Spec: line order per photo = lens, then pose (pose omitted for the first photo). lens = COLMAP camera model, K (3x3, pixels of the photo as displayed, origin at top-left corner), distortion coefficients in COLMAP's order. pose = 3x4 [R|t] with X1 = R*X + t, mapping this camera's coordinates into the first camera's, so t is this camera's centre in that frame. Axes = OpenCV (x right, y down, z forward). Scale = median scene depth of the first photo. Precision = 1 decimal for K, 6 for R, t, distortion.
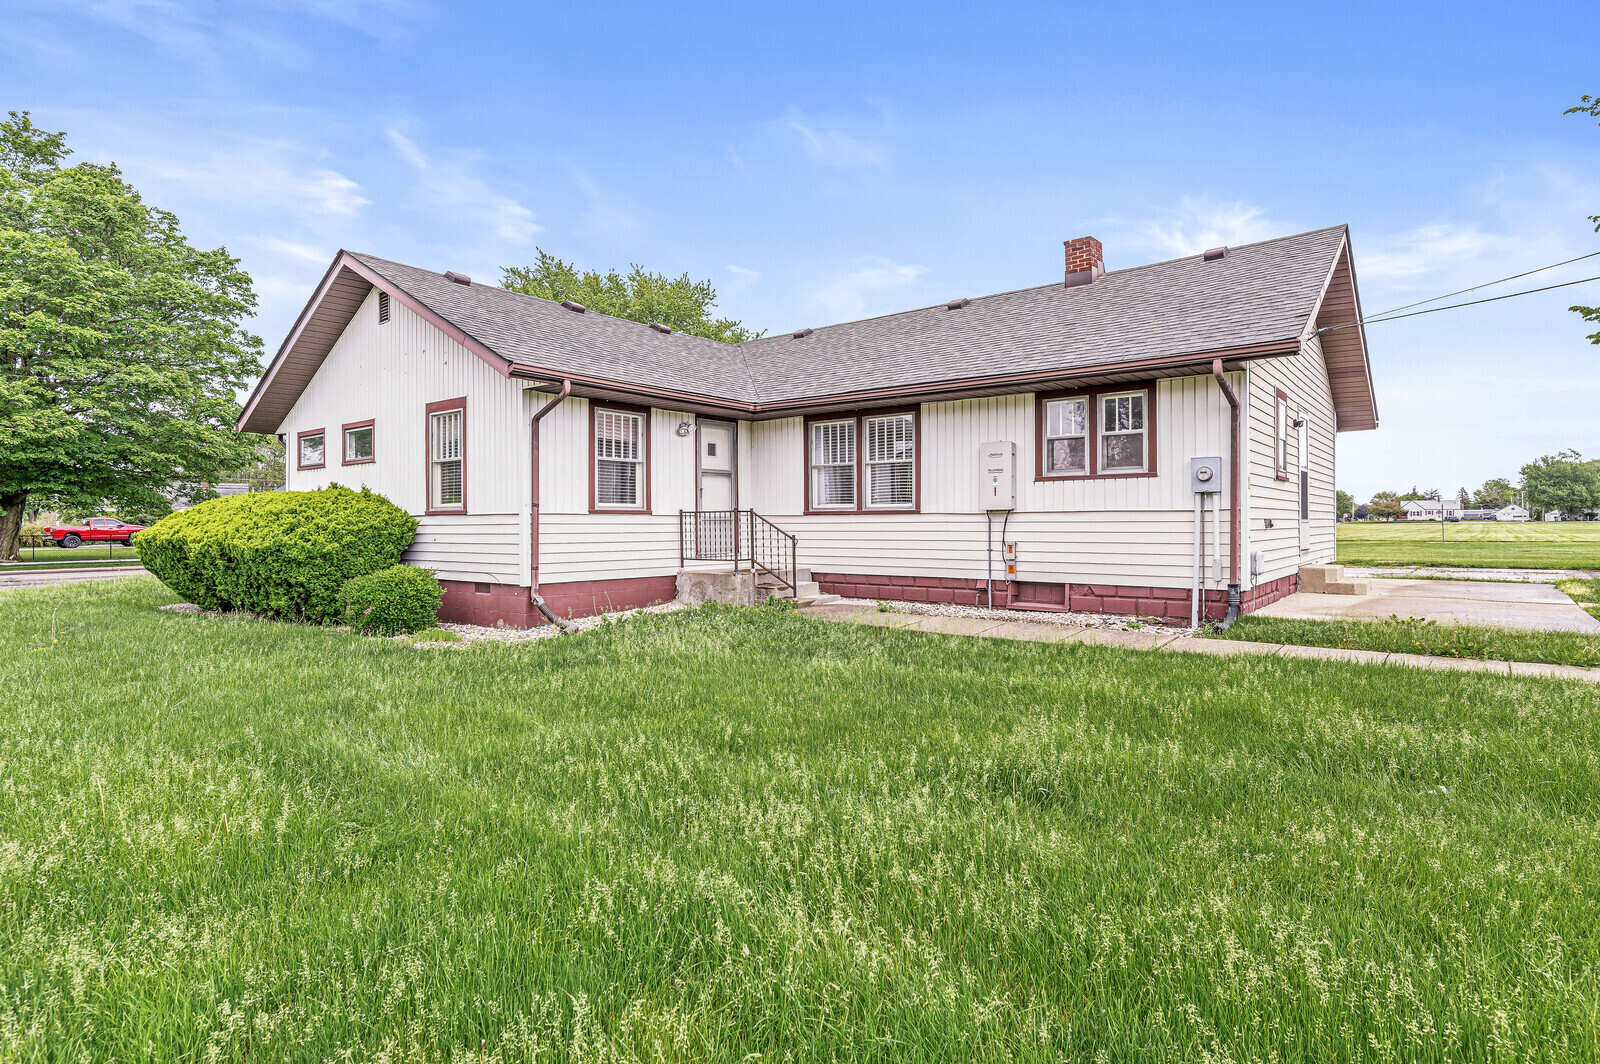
lens RADIAL K [[841.0, 0, 805.9], [0, 841.0, 523.4], [0, 0, 1]] dist [-0.001985, -0.001224]
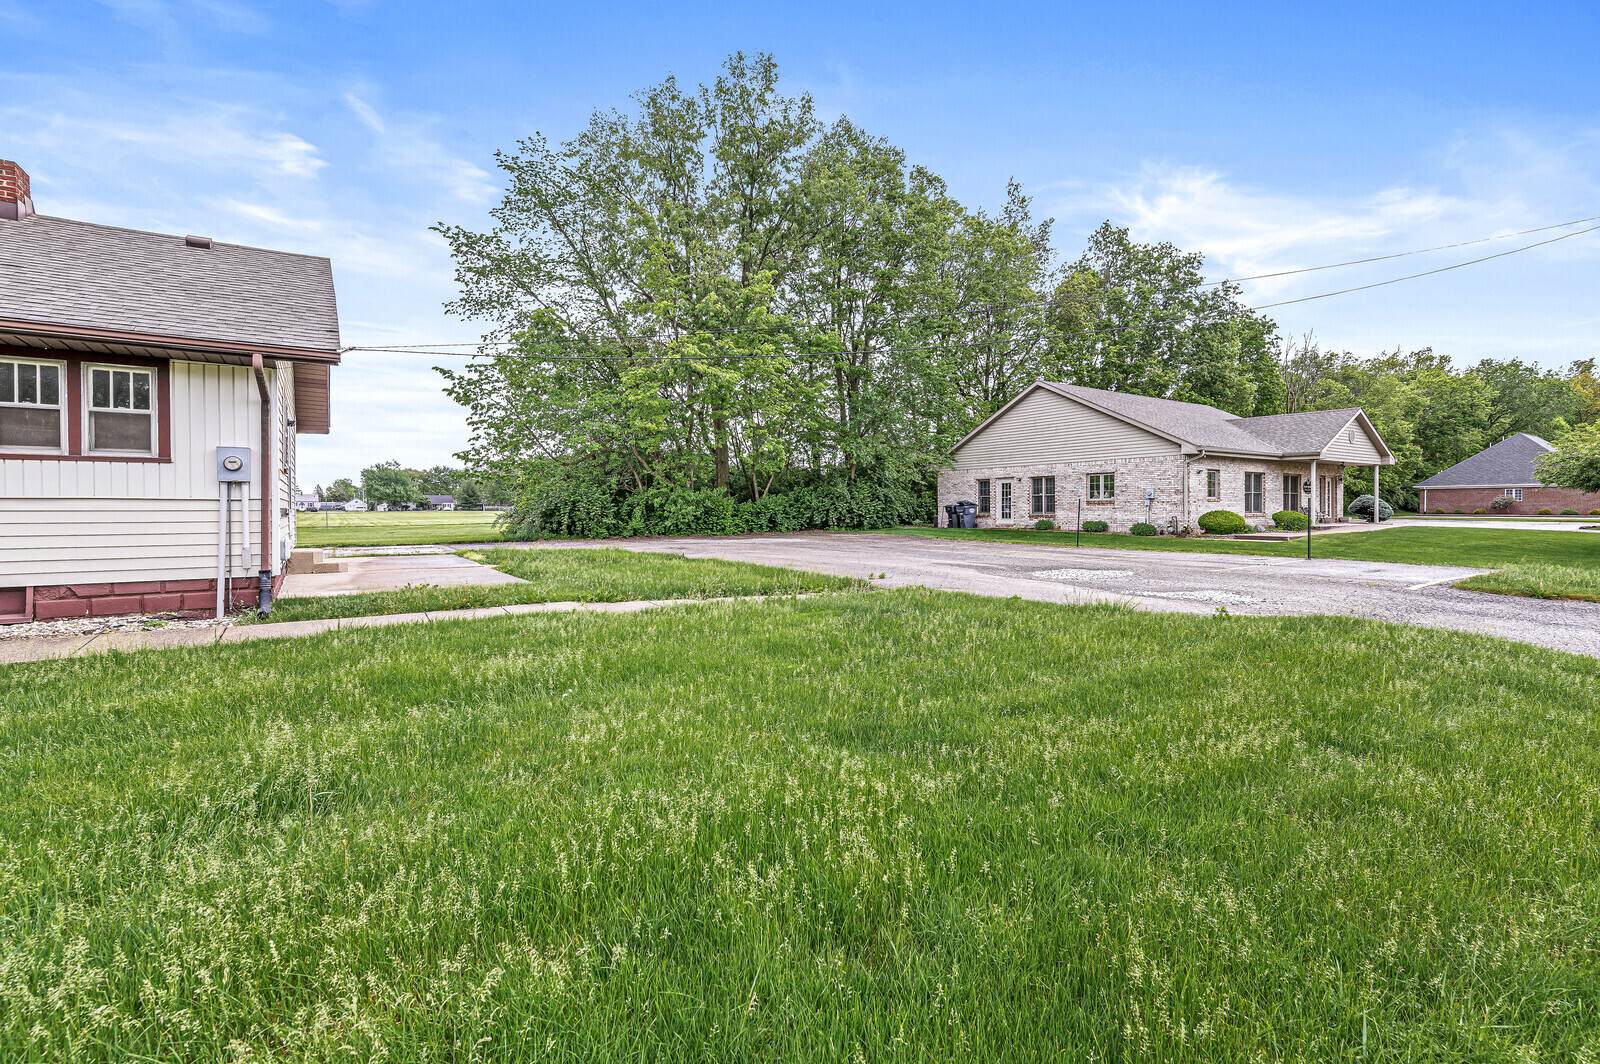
lens RADIAL K [[701.7, 0, 794.3], [0, 701.7, 513.3], [0, 0, 1]] dist [-0.000413, 0.000147]
pose [[0.301465, -0.002023, 0.953475, -0.098640], [0.001612, 0.999997, 0.001612, 0.000521], [-0.953476, 0.001051, 0.301467, 0.081134]]
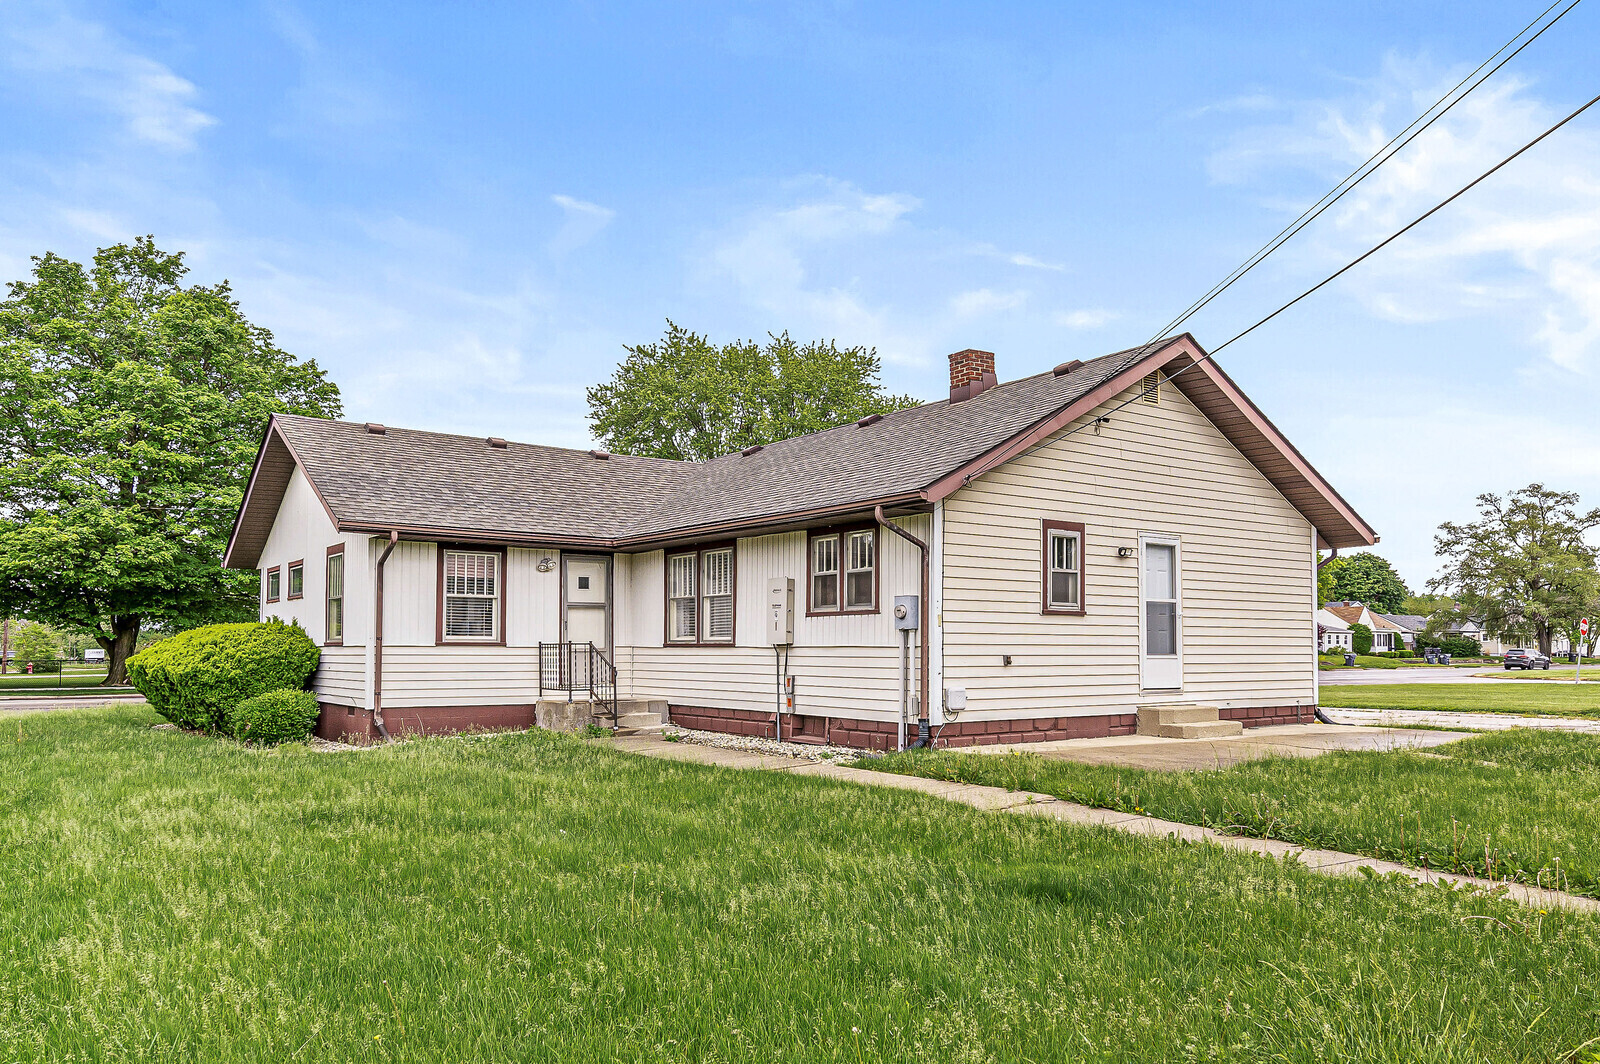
lens RADIAL K [[1168.6, 0, 798.1], [0, 1168.6, 613.7], [0, 0, 1]] dist [-0.001174, 0.000967]
pose [[0.960554, -0.002633, -0.278081, 0.590844], [-0.005680, 0.999561, -0.029083, -0.011111], [0.278036, 0.029515, 0.960117, -0.329596]]
